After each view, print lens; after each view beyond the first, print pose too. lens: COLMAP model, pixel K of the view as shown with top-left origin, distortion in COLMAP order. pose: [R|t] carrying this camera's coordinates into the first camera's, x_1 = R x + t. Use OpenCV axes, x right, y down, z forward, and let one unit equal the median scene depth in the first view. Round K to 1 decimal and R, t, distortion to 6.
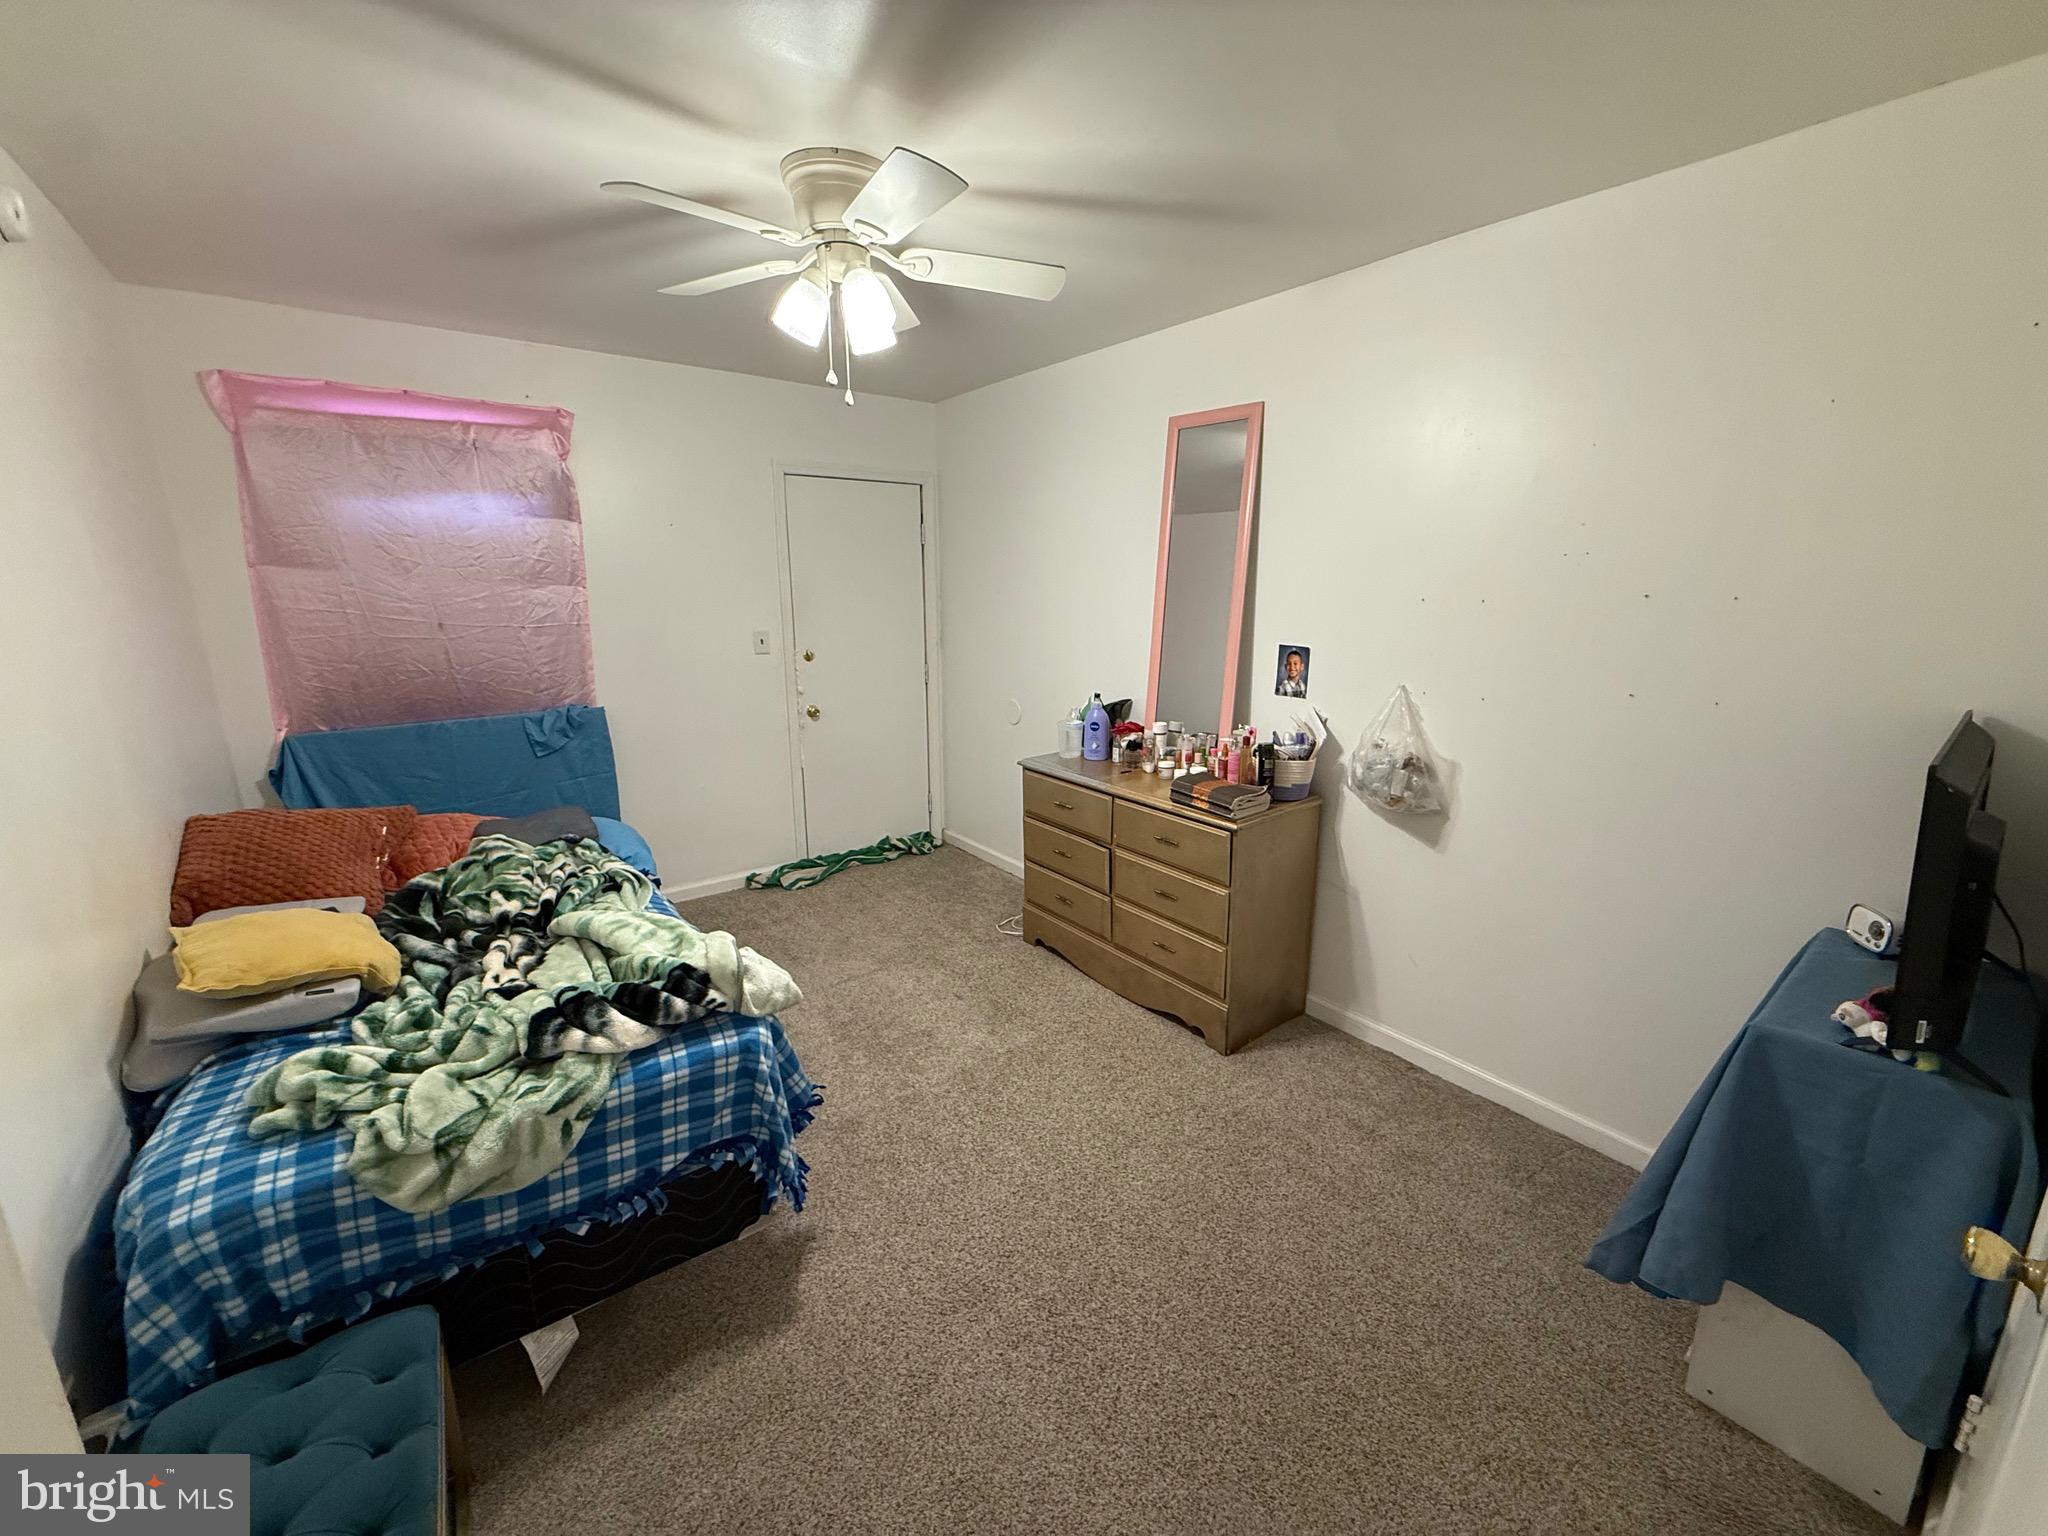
lens RADIAL K [[816.8, 0, 1024.0], [0, 816.8, 768.0], [0, 0, 1]] dist [0.001831, -0.000133]
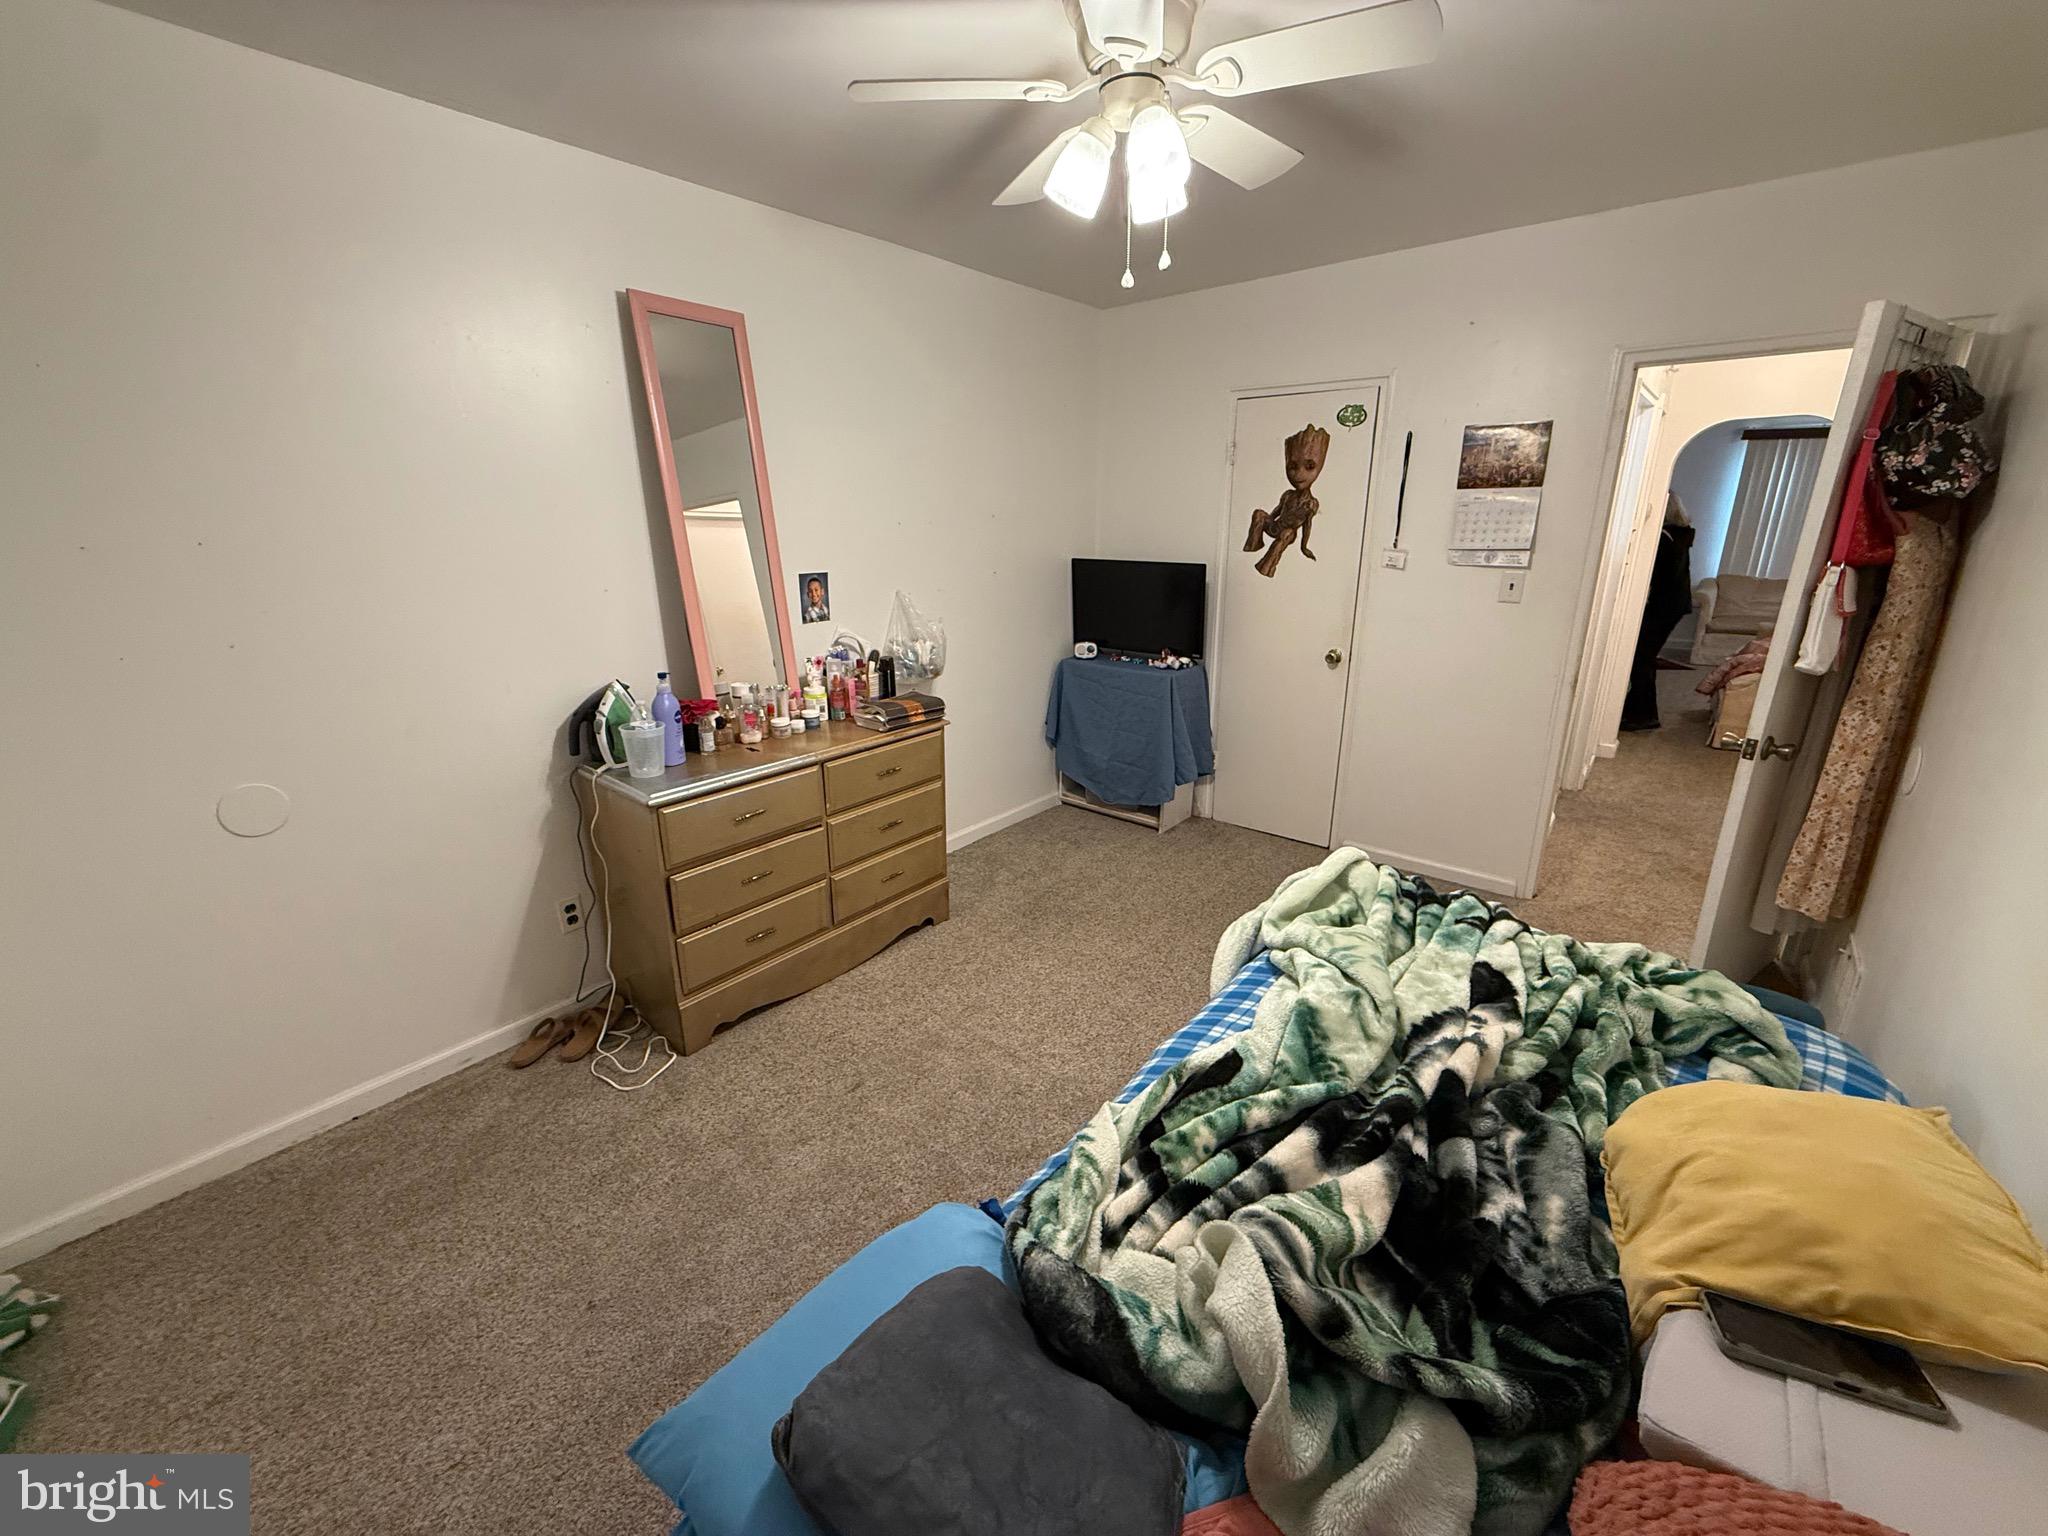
lens RADIAL K [[816.8, 0, 1024.0], [0, 816.8, 768.0], [0, 0, 1]] dist [0.001831, -0.000133]
pose [[-0.220088, -0.290819, 0.931121, -0.769824], [0.232432, 0.911399, 0.339599, -0.210835], [-0.947384, 0.291164, -0.132992, 0.937577]]
